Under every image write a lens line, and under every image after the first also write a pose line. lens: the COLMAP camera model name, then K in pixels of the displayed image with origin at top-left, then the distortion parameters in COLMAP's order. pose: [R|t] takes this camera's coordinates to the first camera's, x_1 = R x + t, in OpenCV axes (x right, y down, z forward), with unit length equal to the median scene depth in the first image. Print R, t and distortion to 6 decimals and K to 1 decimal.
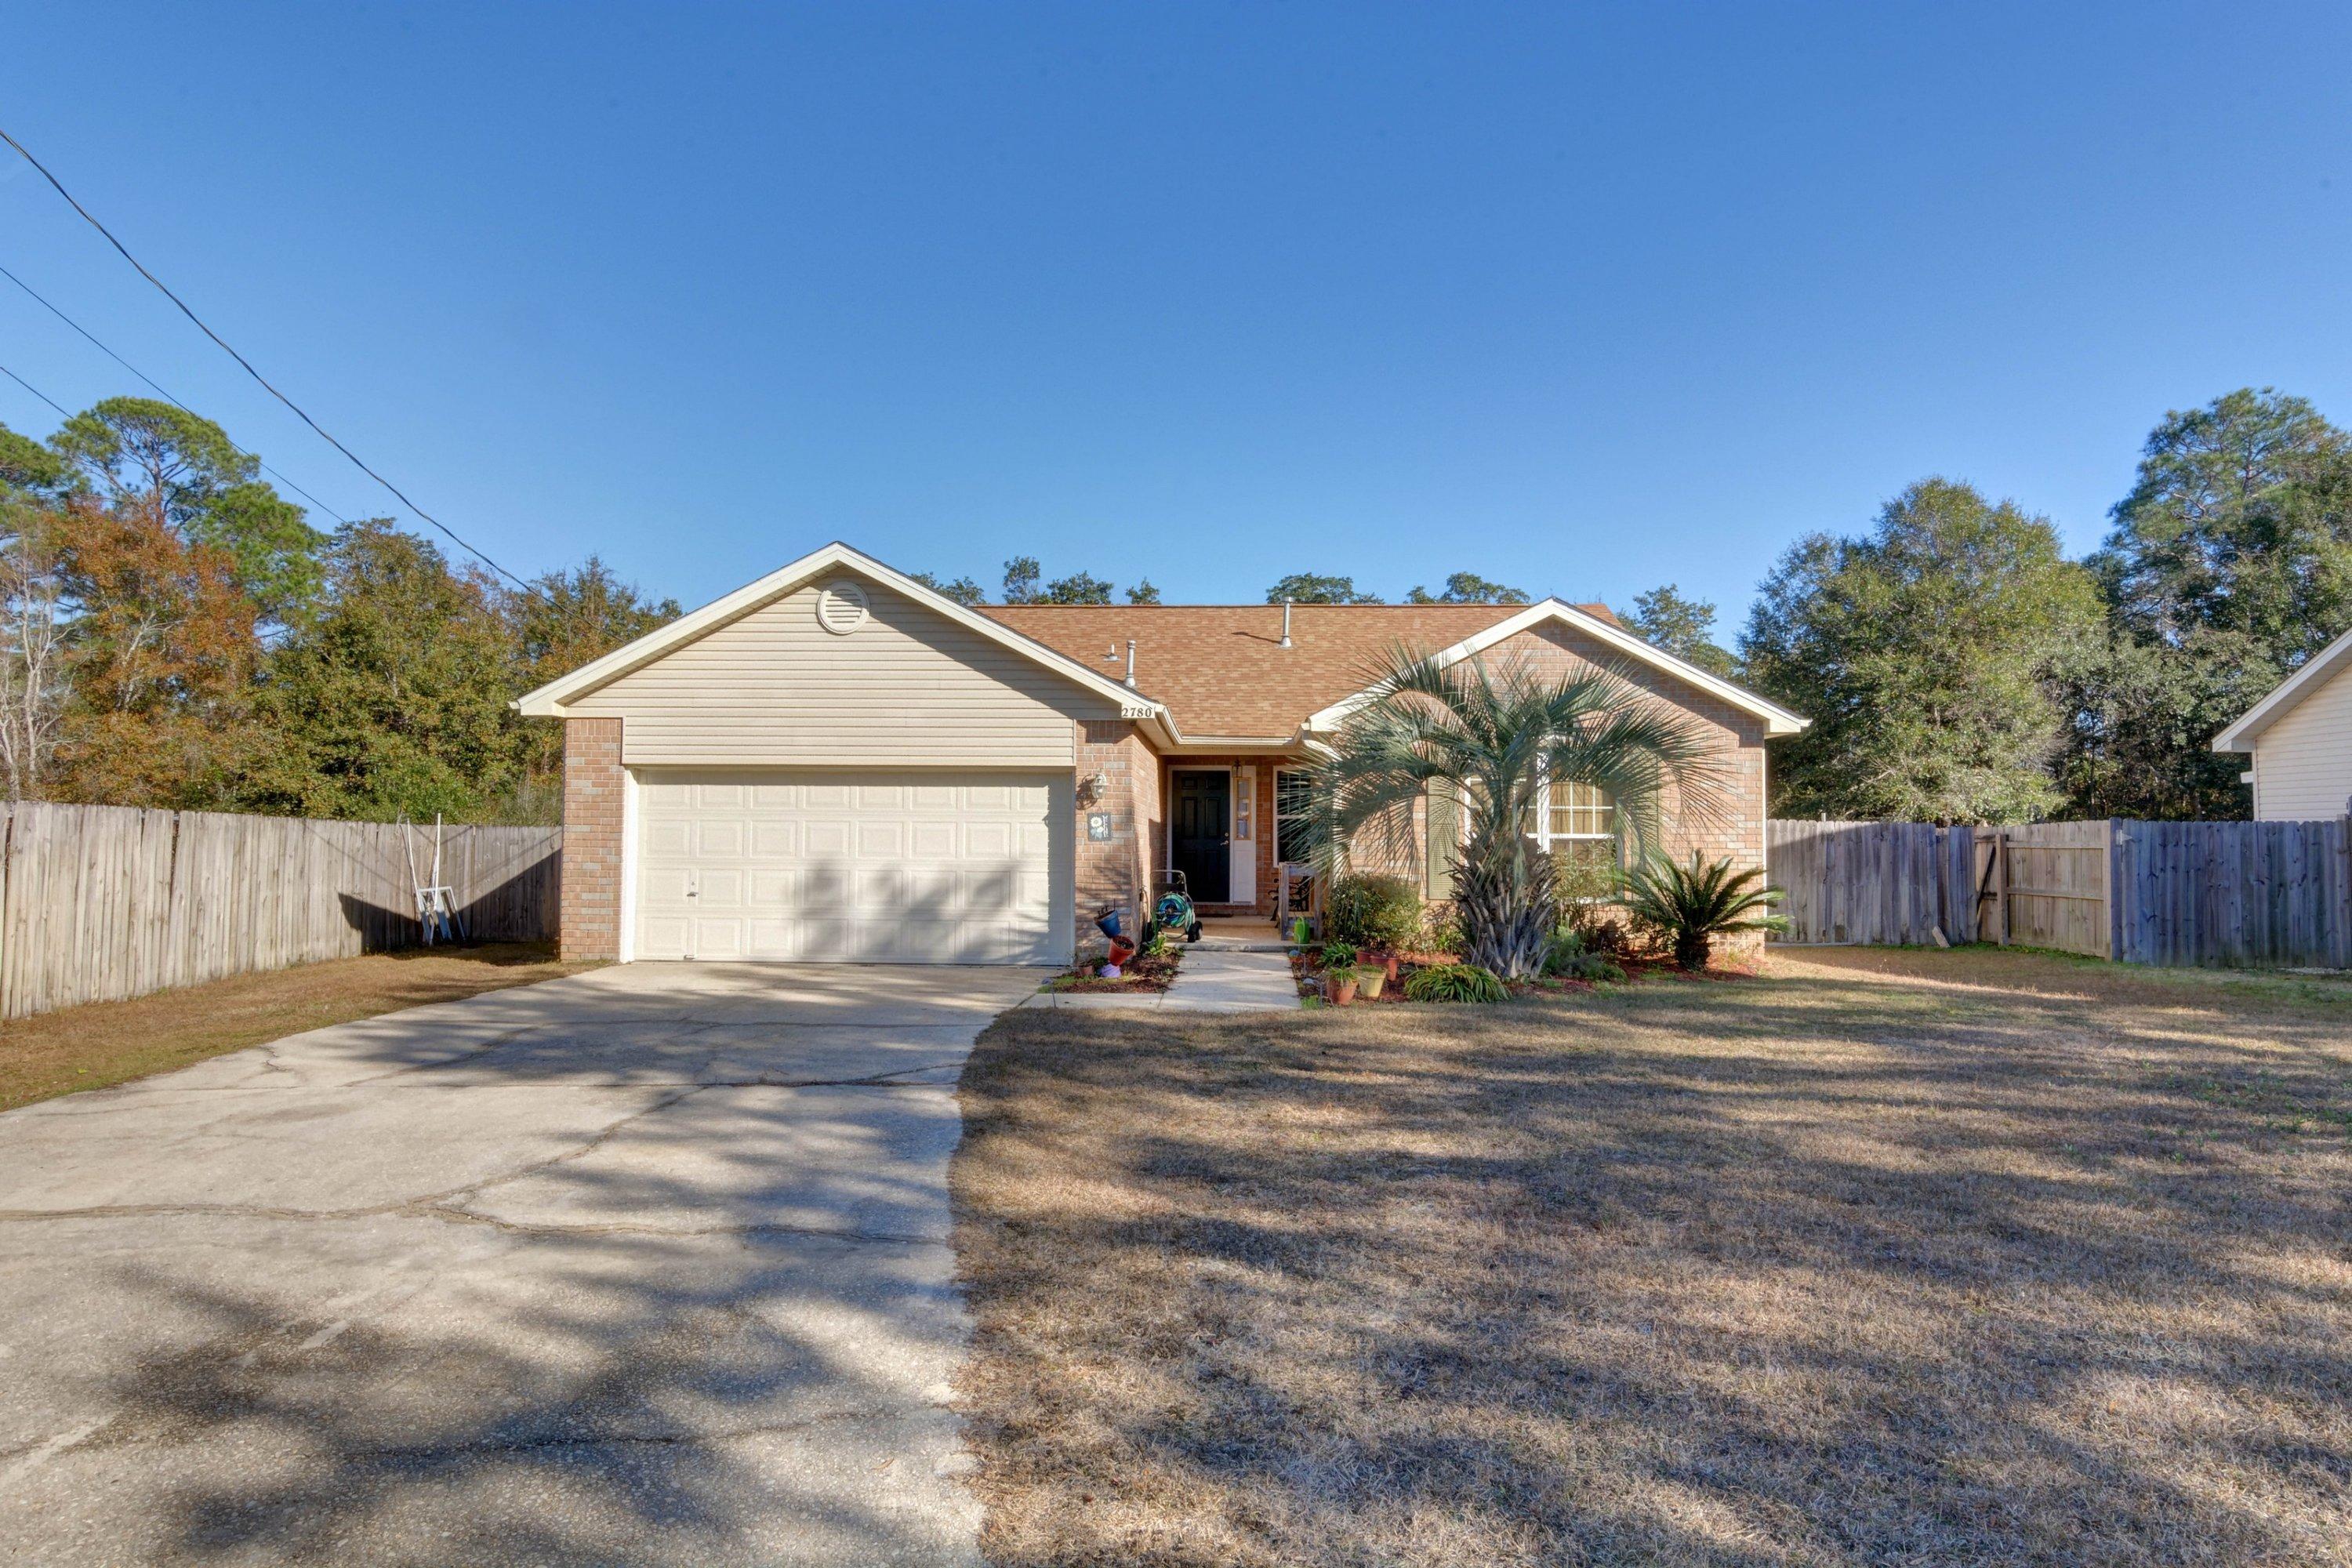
lens RADIAL K [[1369.5, 0, 1221.1], [0, 1369.5, 789.7], [0, 0, 1]] dist [0.000039, -0.001385]
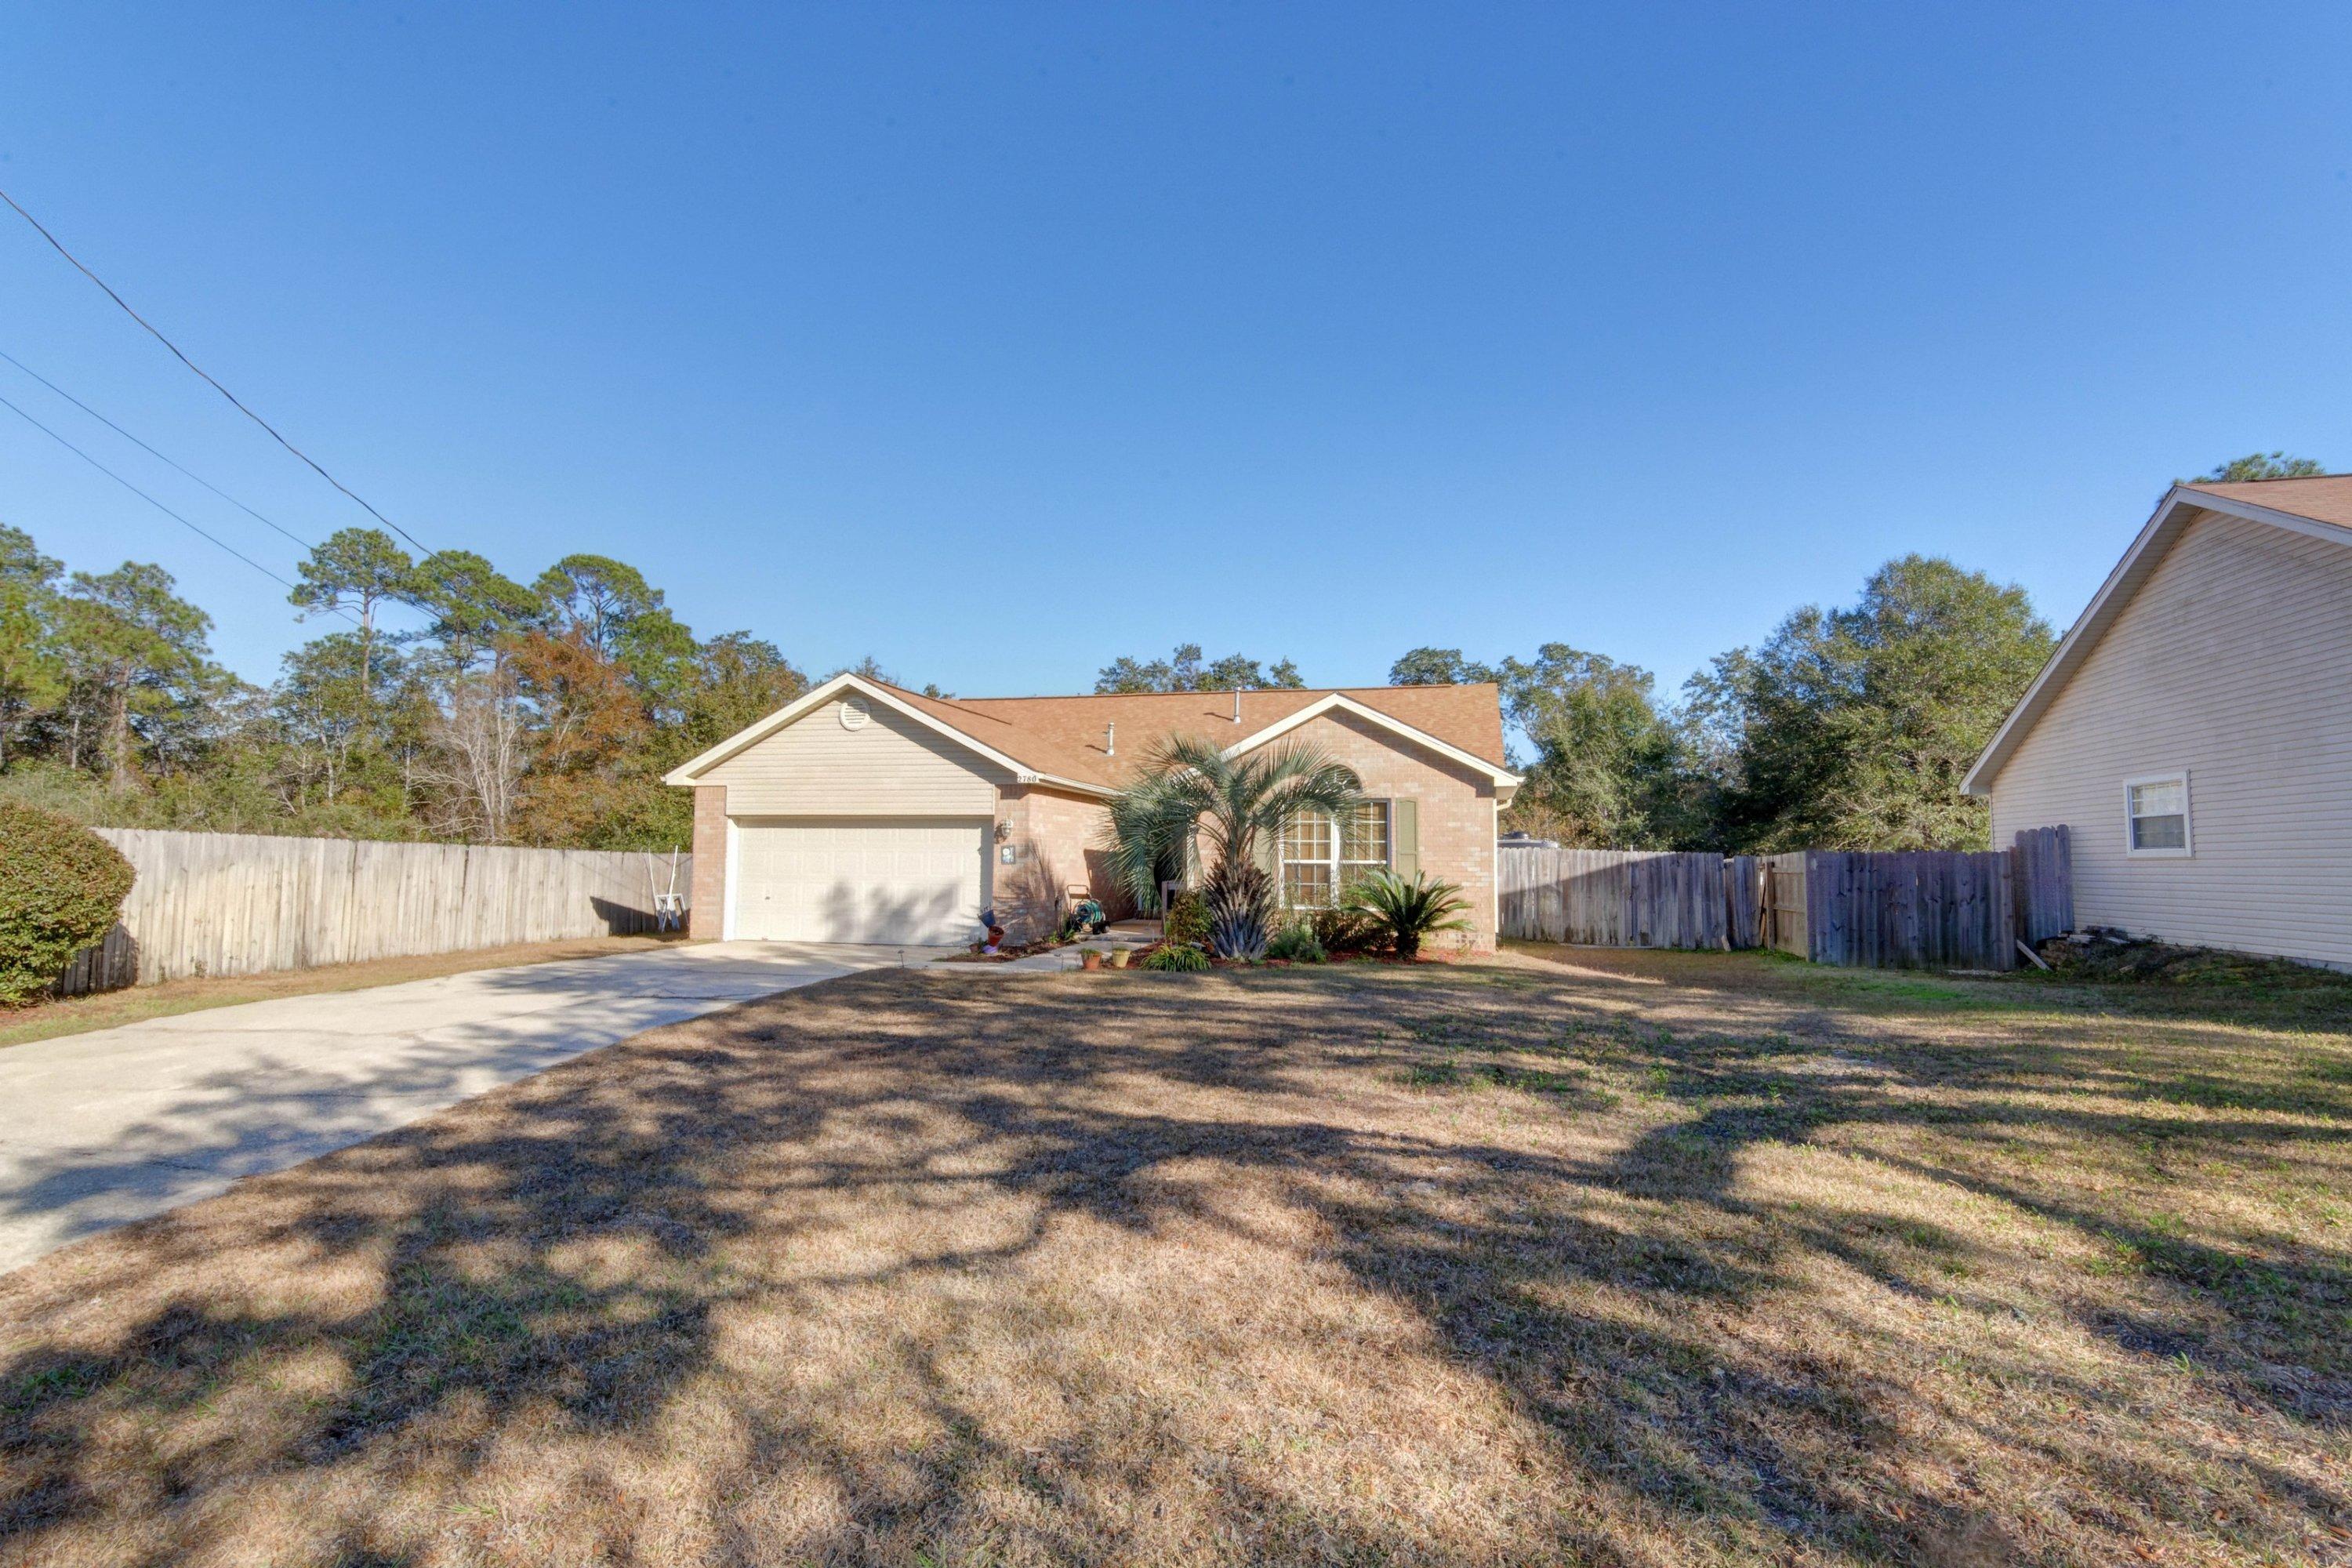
lens RADIAL K [[1121.6, 0, 1175.7], [0, 1121.6, 780.1], [0, 0, 1]] dist [0.002675, 0.001247]
pose [[0.980262, -0.011835, -0.197346, 0.231193], [0.004115, 0.999212, -0.039484, -0.004063], [0.197658, 0.037893, 0.979538, -0.119657]]
